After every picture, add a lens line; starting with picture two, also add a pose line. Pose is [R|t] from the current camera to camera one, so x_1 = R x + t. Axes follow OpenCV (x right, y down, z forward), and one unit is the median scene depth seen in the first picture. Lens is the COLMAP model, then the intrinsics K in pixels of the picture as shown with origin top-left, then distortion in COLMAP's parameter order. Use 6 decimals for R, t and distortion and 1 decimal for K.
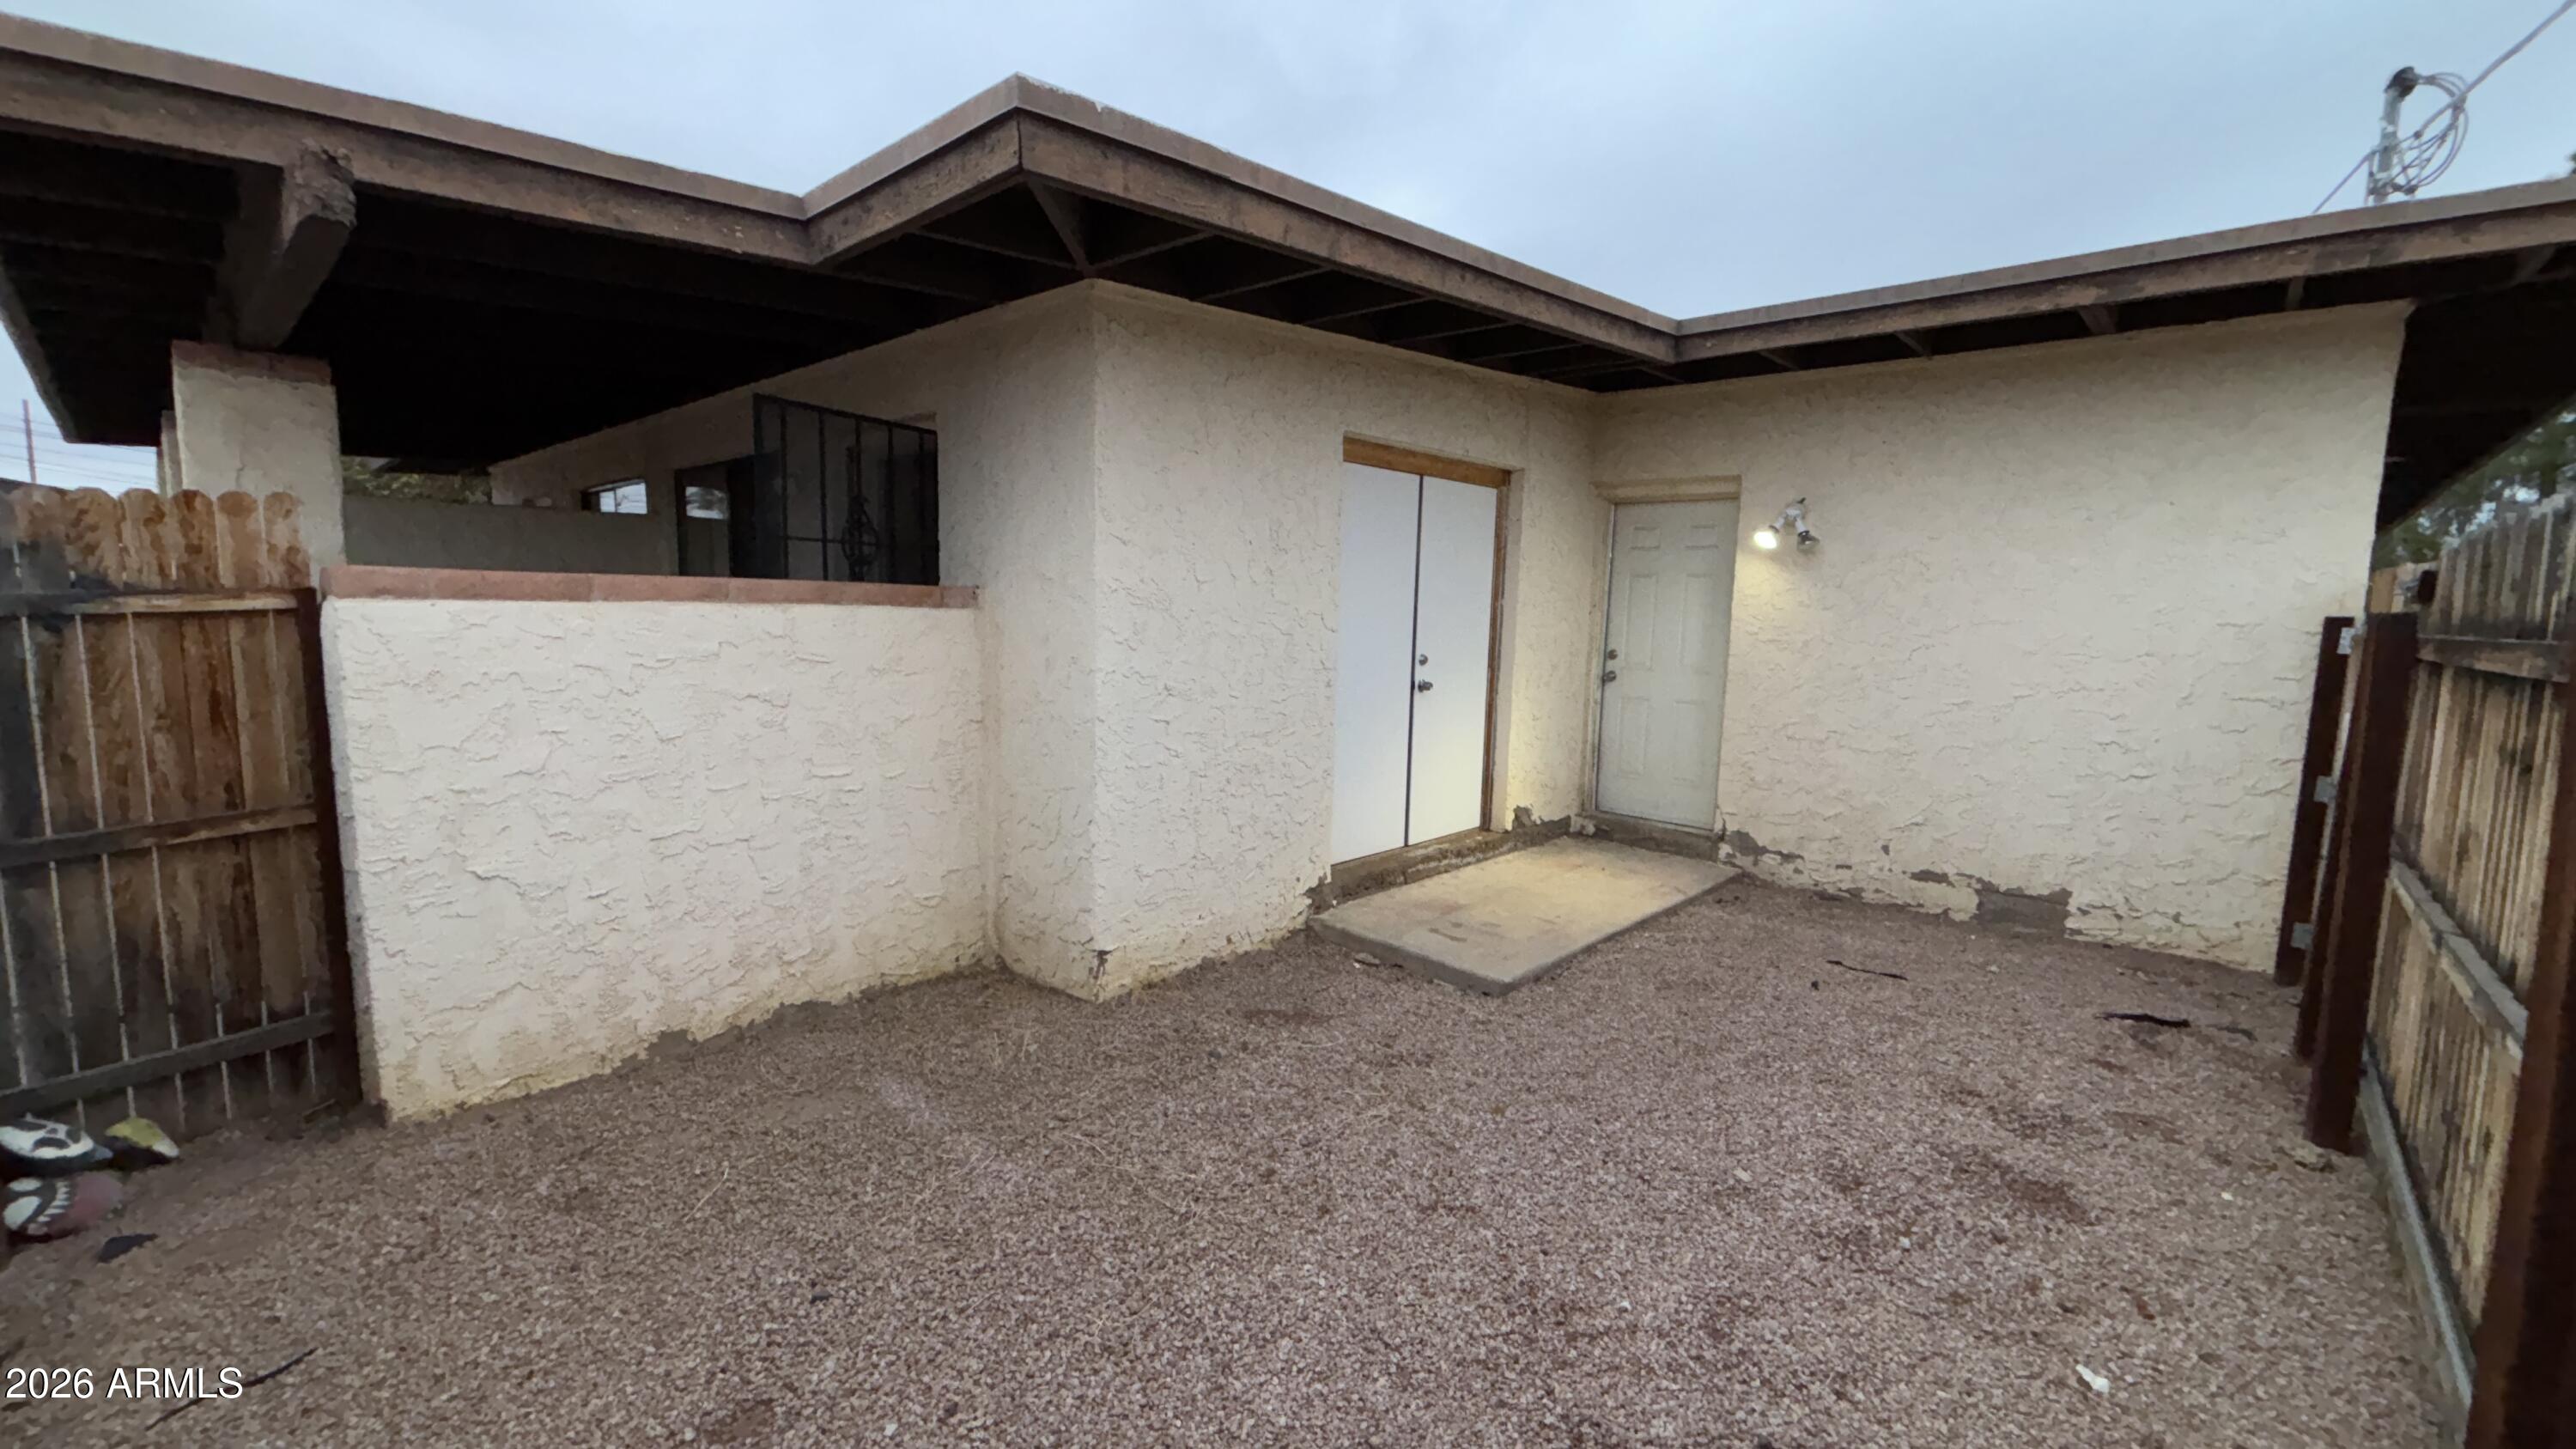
lens RADIAL K [[1035.9, 0, 1289.3], [0, 1035.9, 720.9], [0, 0, 1]] dist [0.004507, -0.002894]
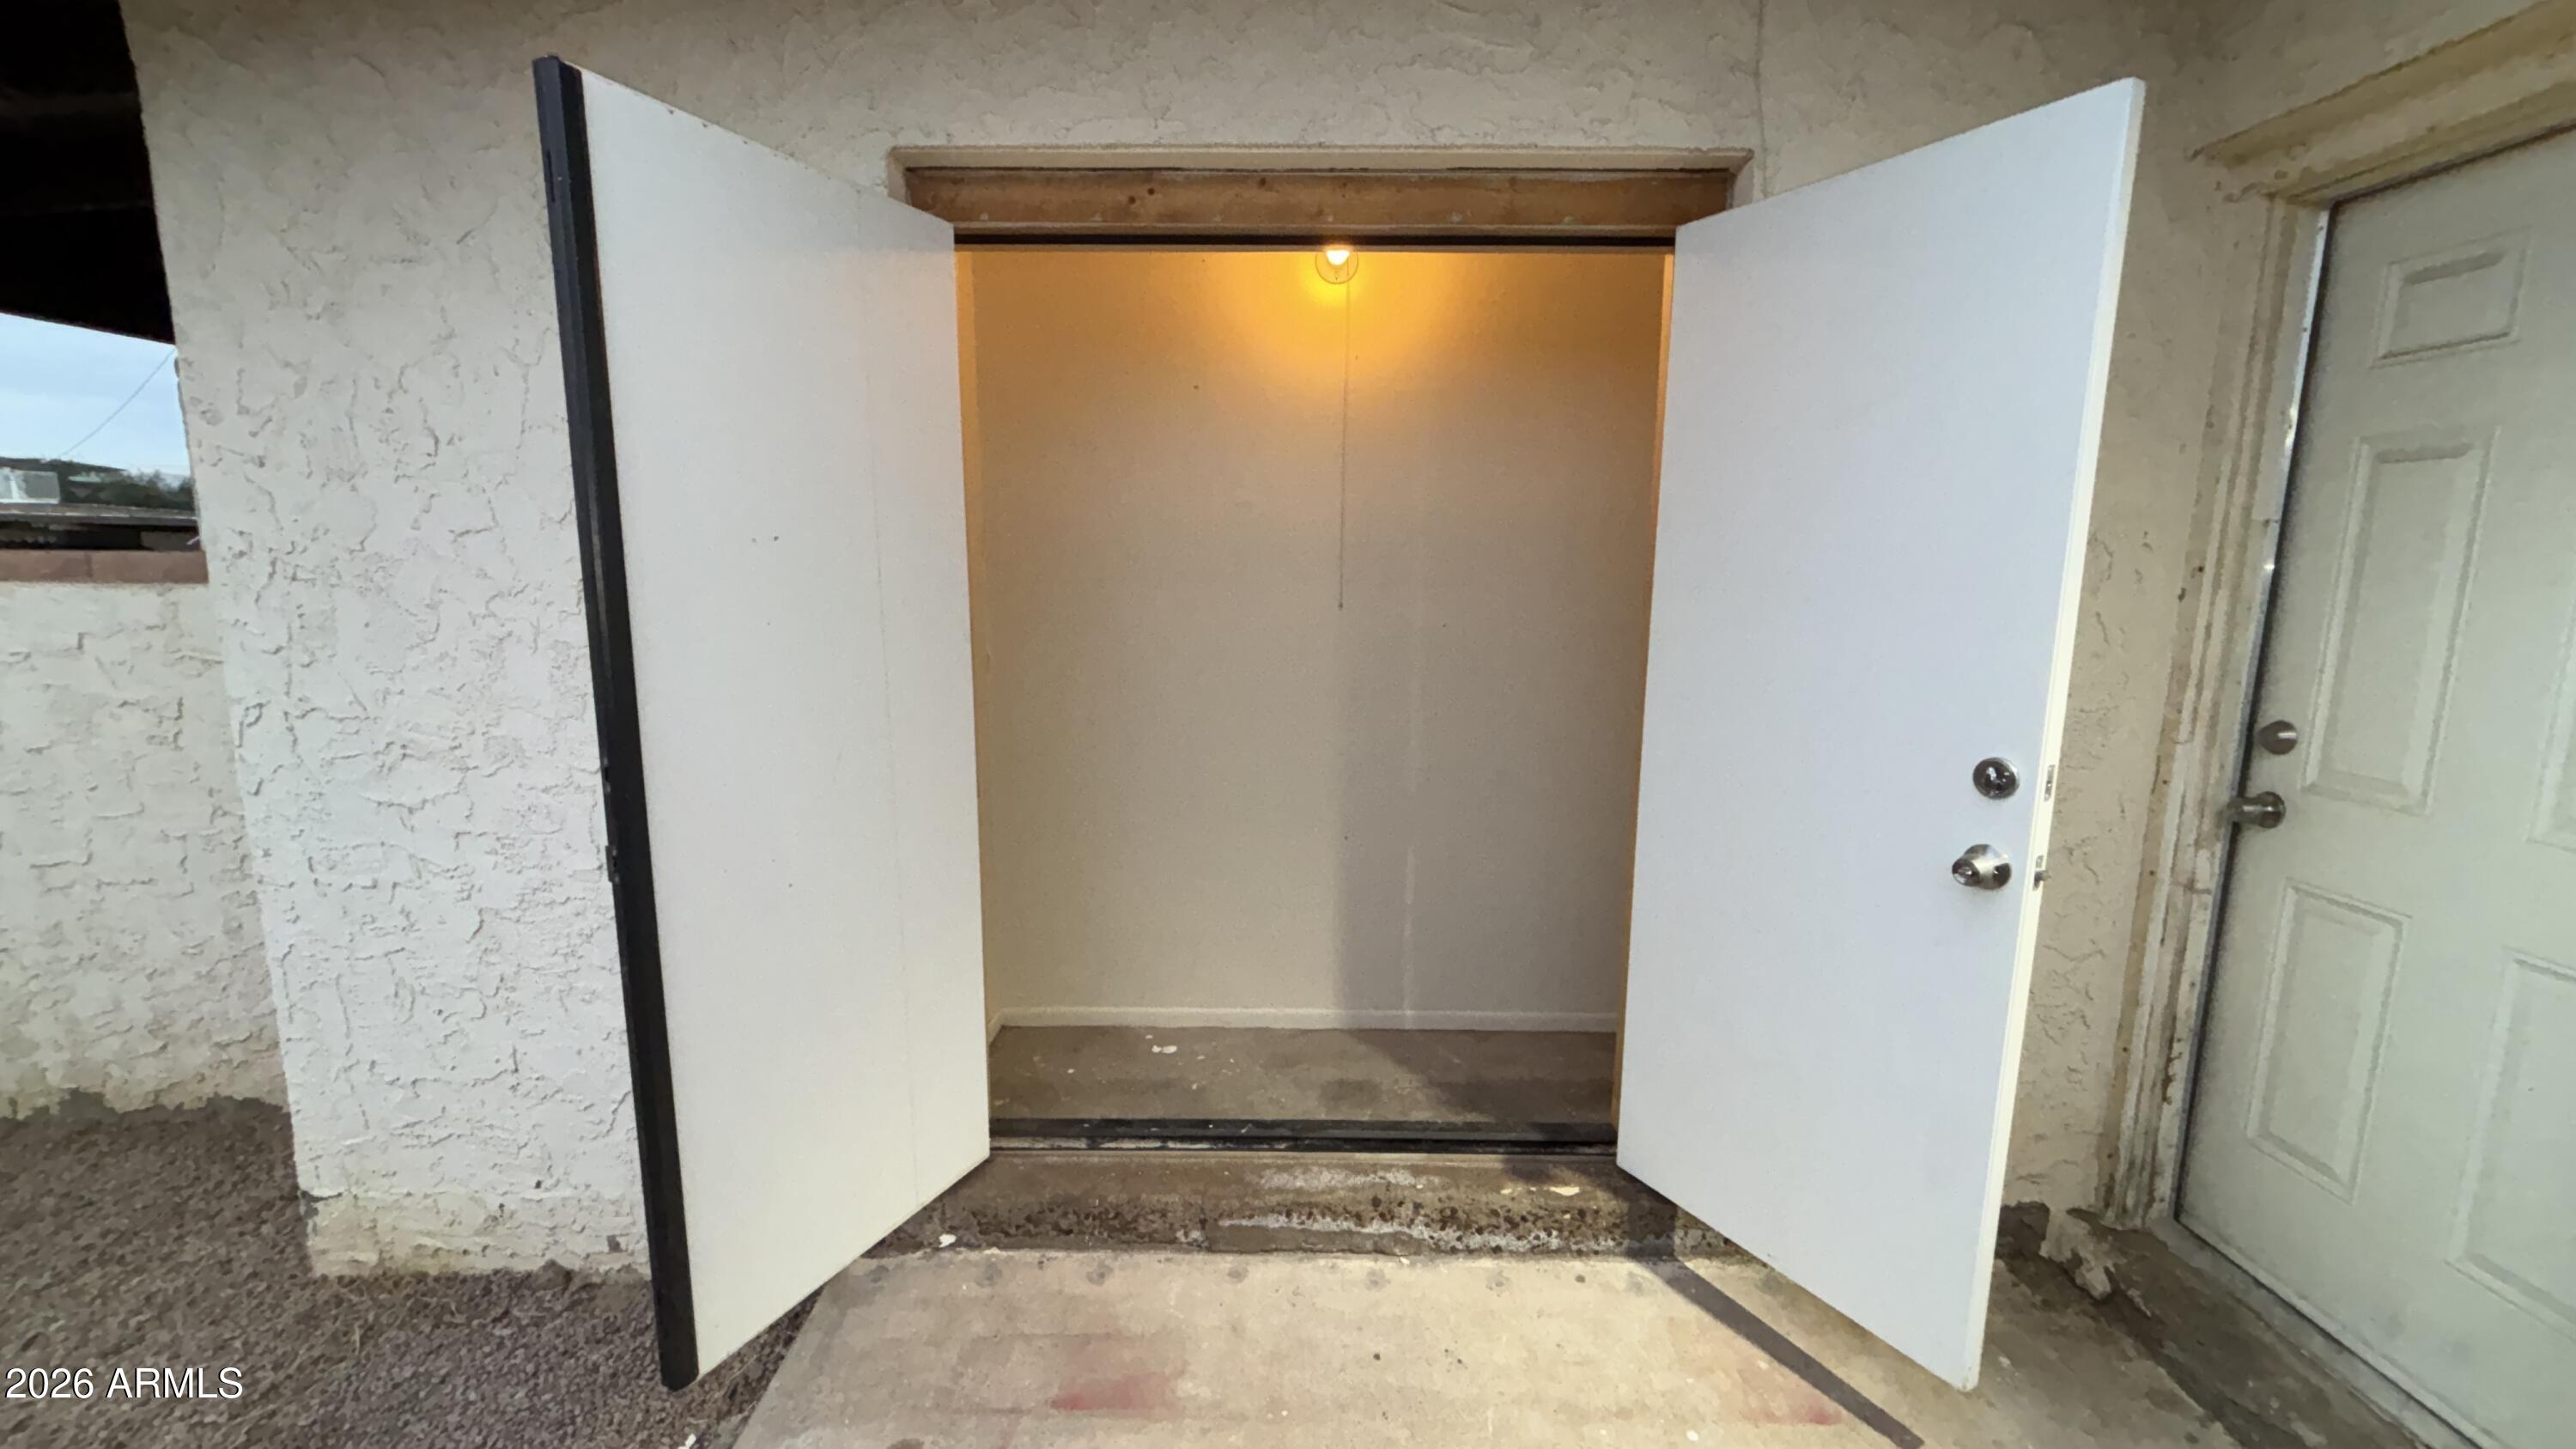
lens RADIAL K [[1035.9, 0, 1284.3], [0, 1035.9, 718.5], [0, 0, 1]] dist [0.004507, -0.002894]
pose [[0.667491, 0.091017, -0.739034, 0.605085], [-0.075351, 0.995663, 0.054567, -0.114017], [0.740796, 0.019264, 0.671454, 1.064837]]
